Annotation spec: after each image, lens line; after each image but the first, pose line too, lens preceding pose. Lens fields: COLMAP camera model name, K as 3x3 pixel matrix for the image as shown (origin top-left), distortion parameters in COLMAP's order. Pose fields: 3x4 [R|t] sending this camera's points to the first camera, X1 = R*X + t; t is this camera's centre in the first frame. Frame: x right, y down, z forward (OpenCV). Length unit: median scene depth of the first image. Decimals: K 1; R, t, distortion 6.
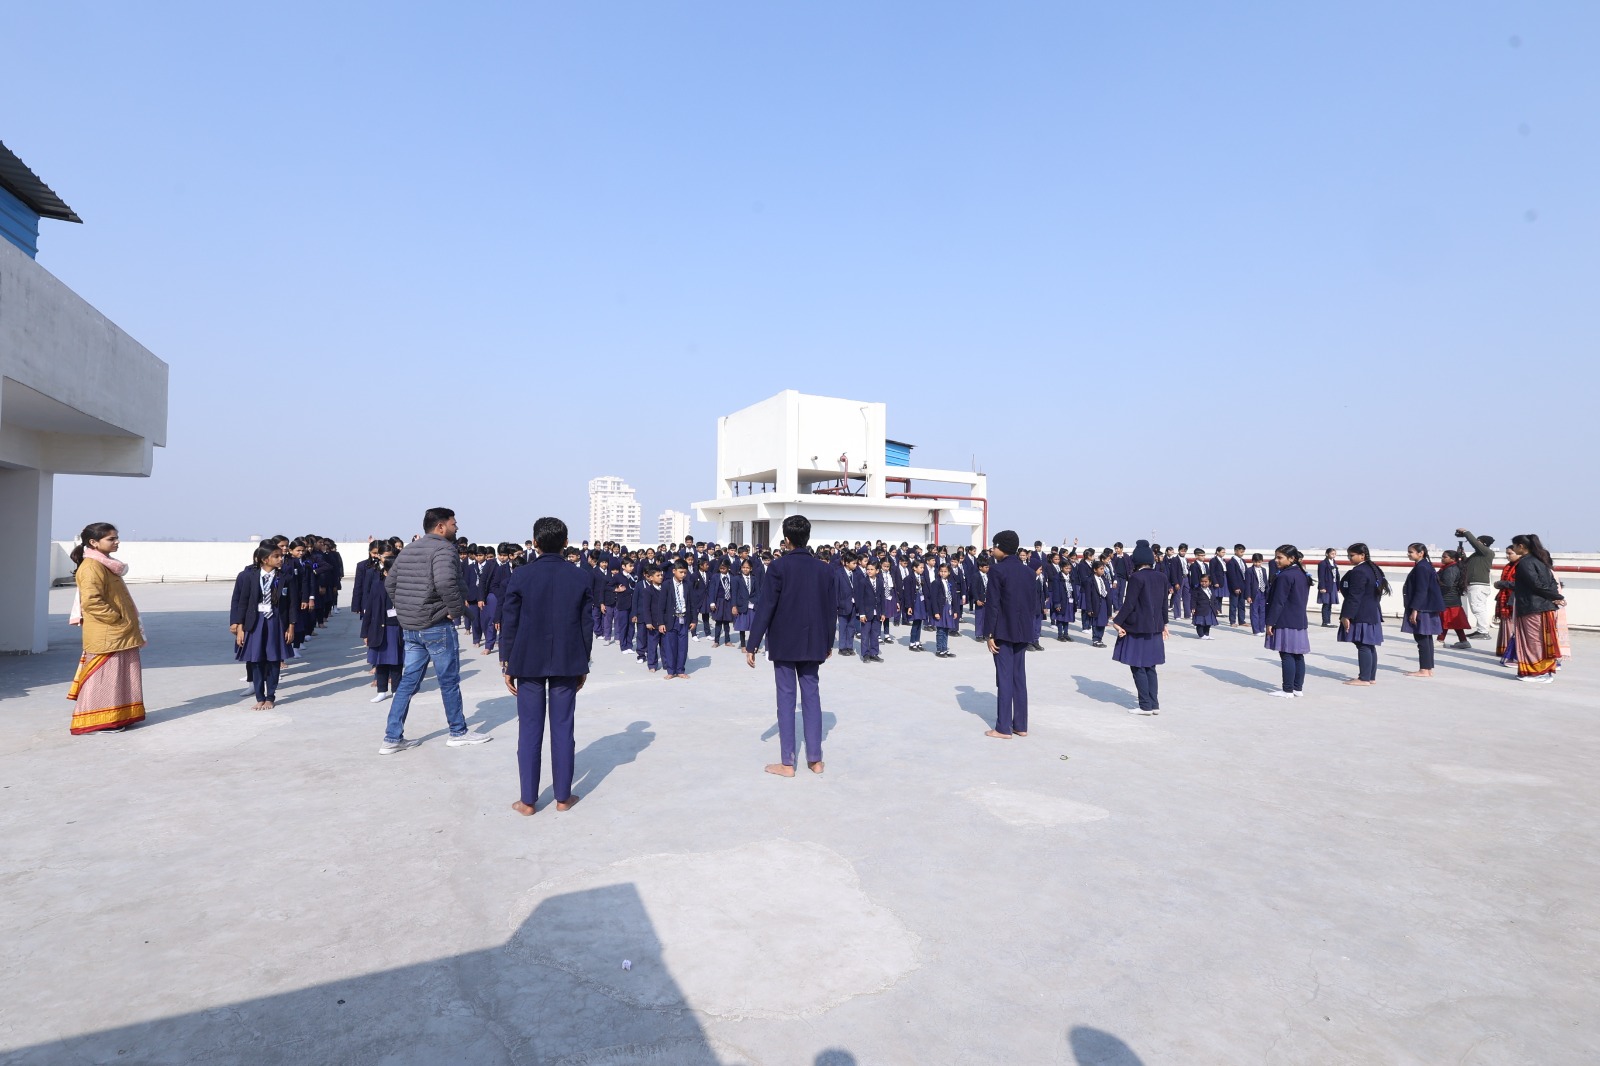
lens RADIAL K [[740.8, 0, 800.0], [0, 740.8, 533.0], [0, 0, 1]] dist [0.000164, 0.000648]
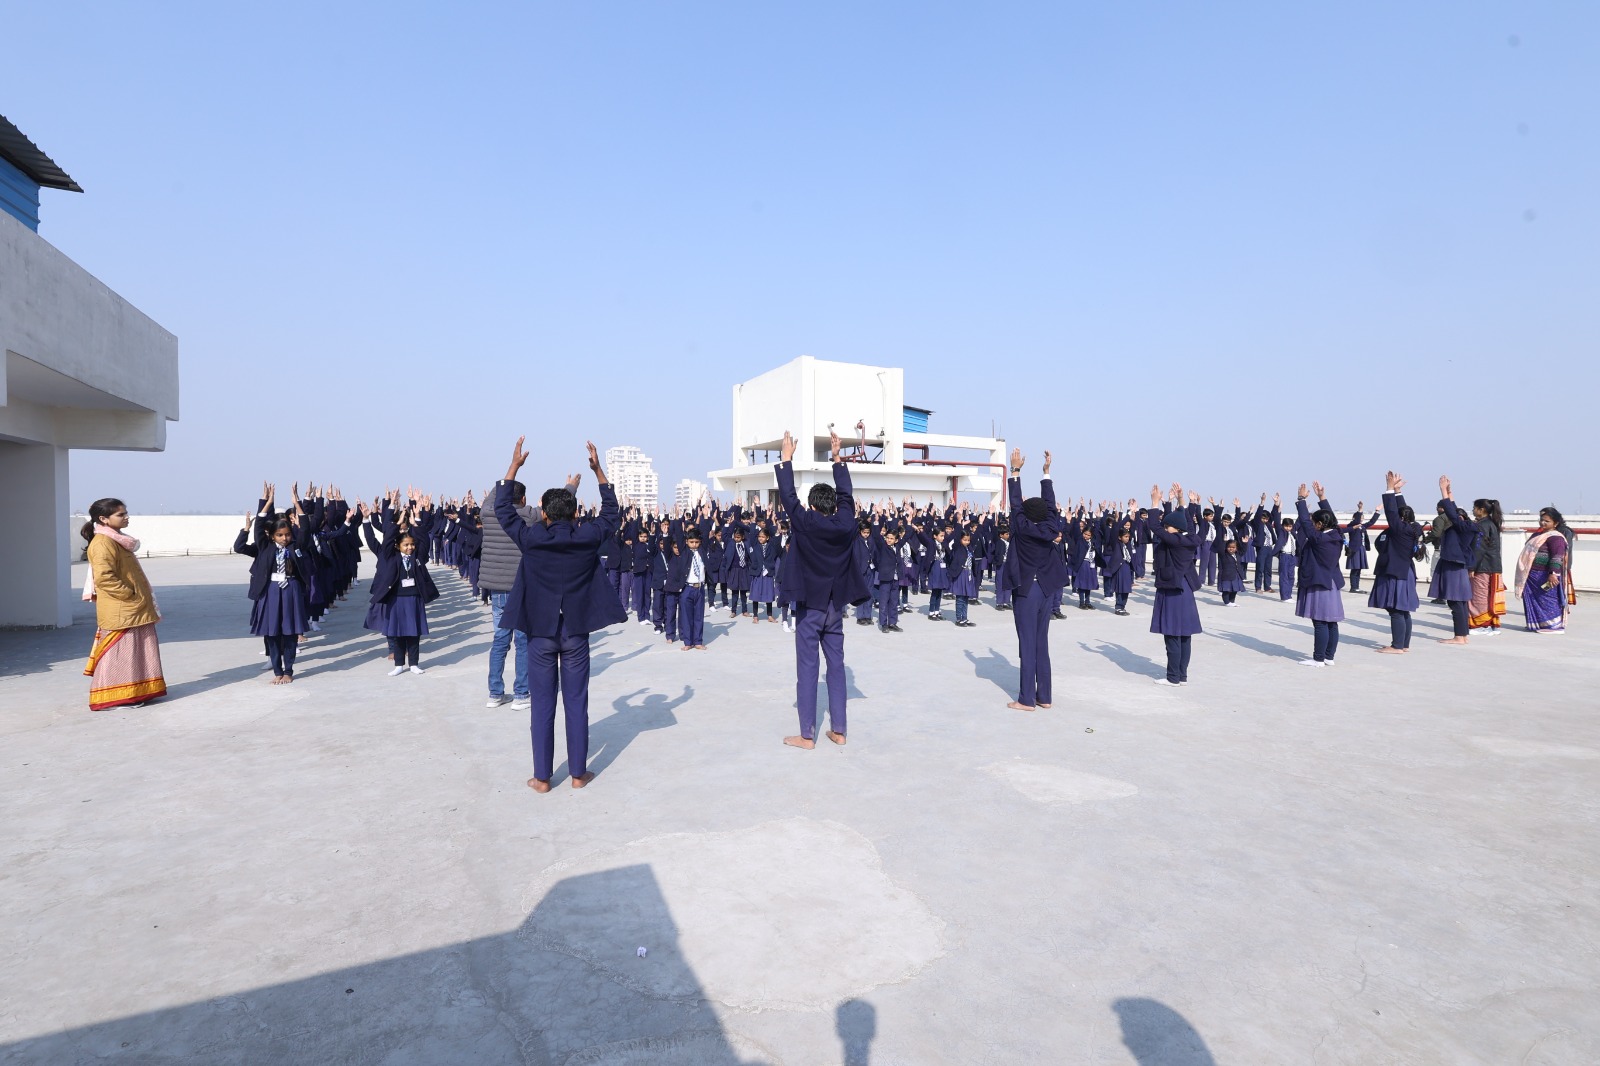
lens RADIAL K [[740.8, 0, 800.0], [0, 740.8, 533.0], [0, 0, 1]] dist [0.000164, 0.000648]
pose [[0.999705, -0.007558, -0.023065, -0.000248], [0.008548, 0.999033, 0.043116, -0.001909], [0.022717, -0.043301, 0.998804, 0.024463]]
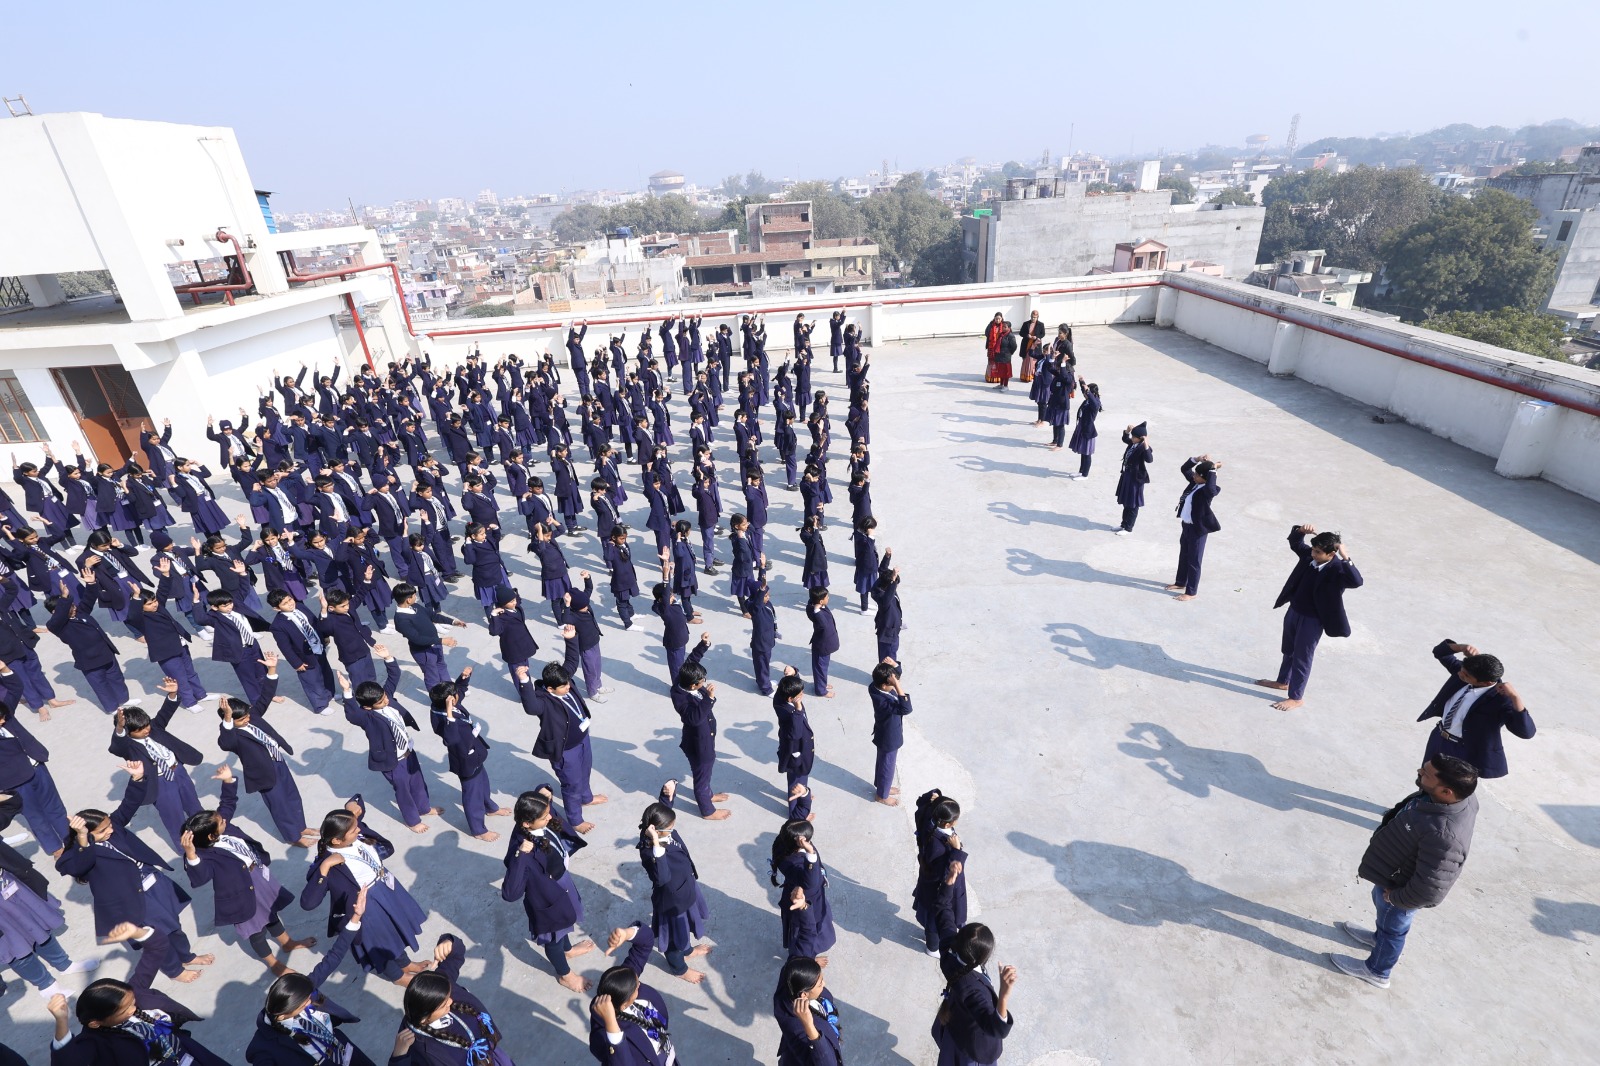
lens RADIAL K [[763.1, 0, 800.0], [0, 763.1, 533.0], [0, 0, 1]] dist [0.001171, 0.000364]
pose [[0.462339, -0.409410, 0.786528, -1.256042], [0.043266, 0.896384, 0.441161, -0.554119], [-0.885647, -0.169936, 0.432147, 1.065594]]
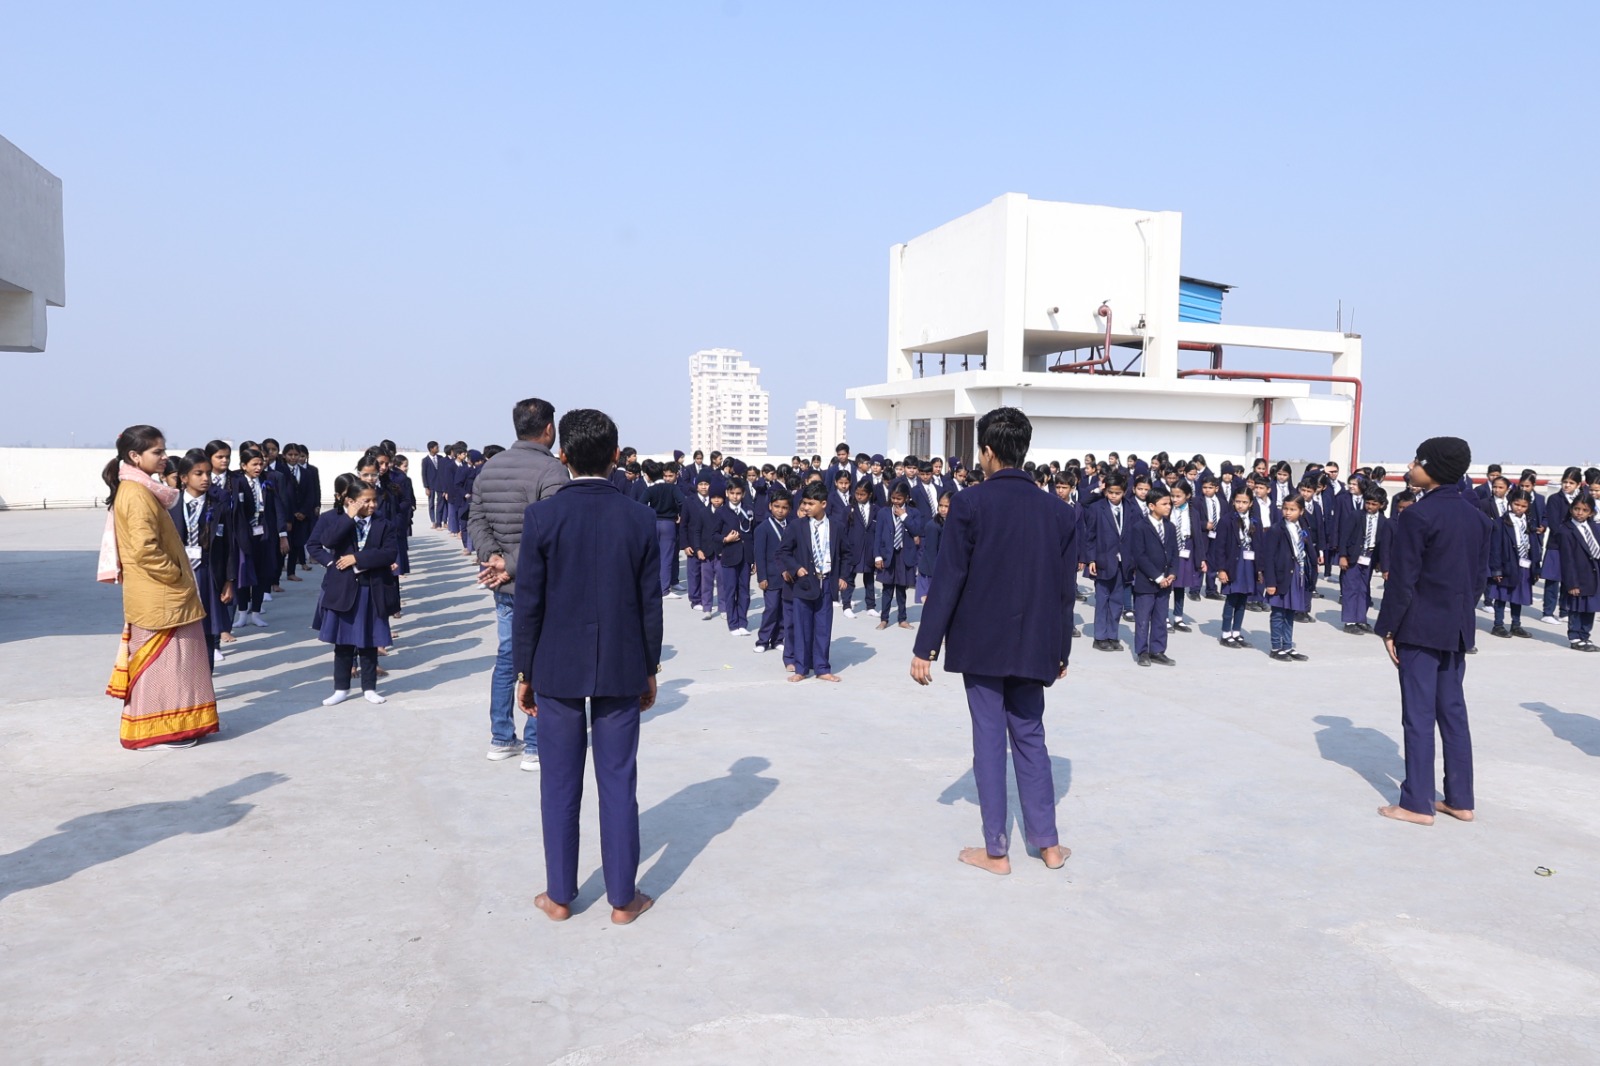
lens RADIAL K [[1184.7, 0, 789.5], [0, 1184.7, 537.0], [0, 0, 1]] dist [-0.004608, 0.001187]
pose [[0.981247, 0.018620, -0.191853, -0.008299], [-0.002597, 0.996510, 0.083435, -0.000002], [0.192737, -0.081372, 0.977871, 0.088541]]
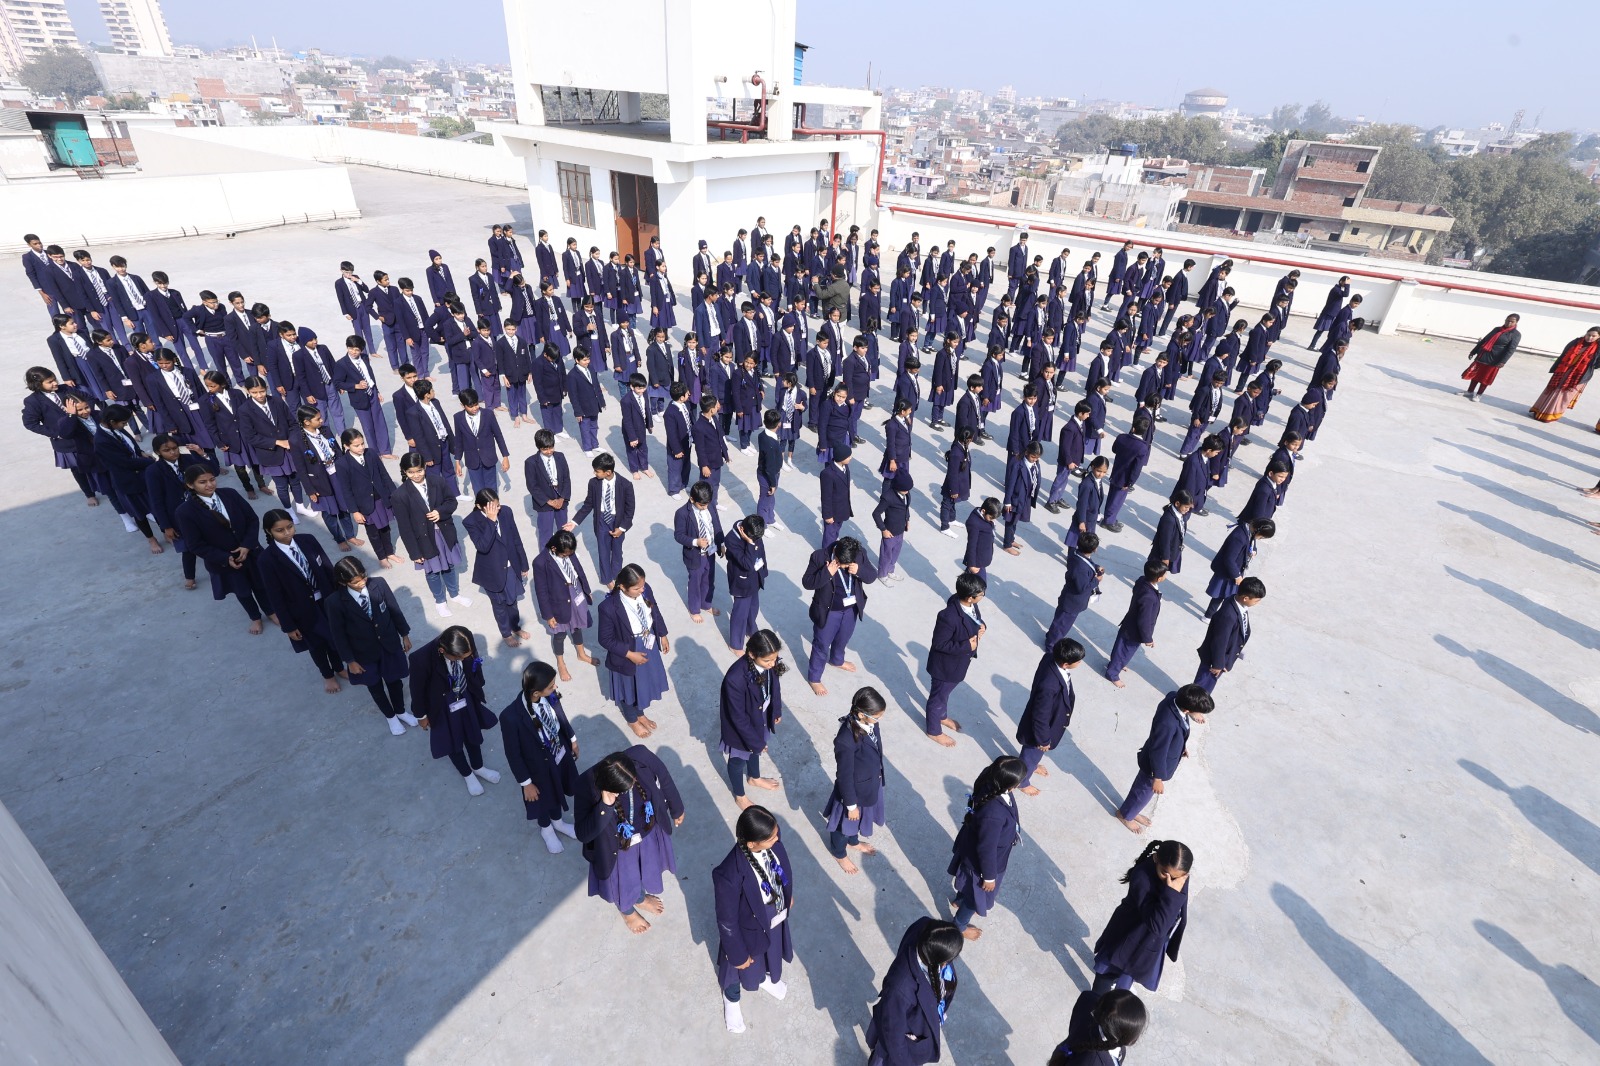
lens RADIAL K [[763.1, 0, 800.0], [0, 763.1, 533.0], [0, 0, 1]] dist [0.001171, 0.000364]
pose [[0.878954, -0.206037, 0.430103, -1.172298], [-0.060615, 0.846282, 0.529275, -0.487187], [-0.473039, -0.491279, 0.731354, 1.044925]]
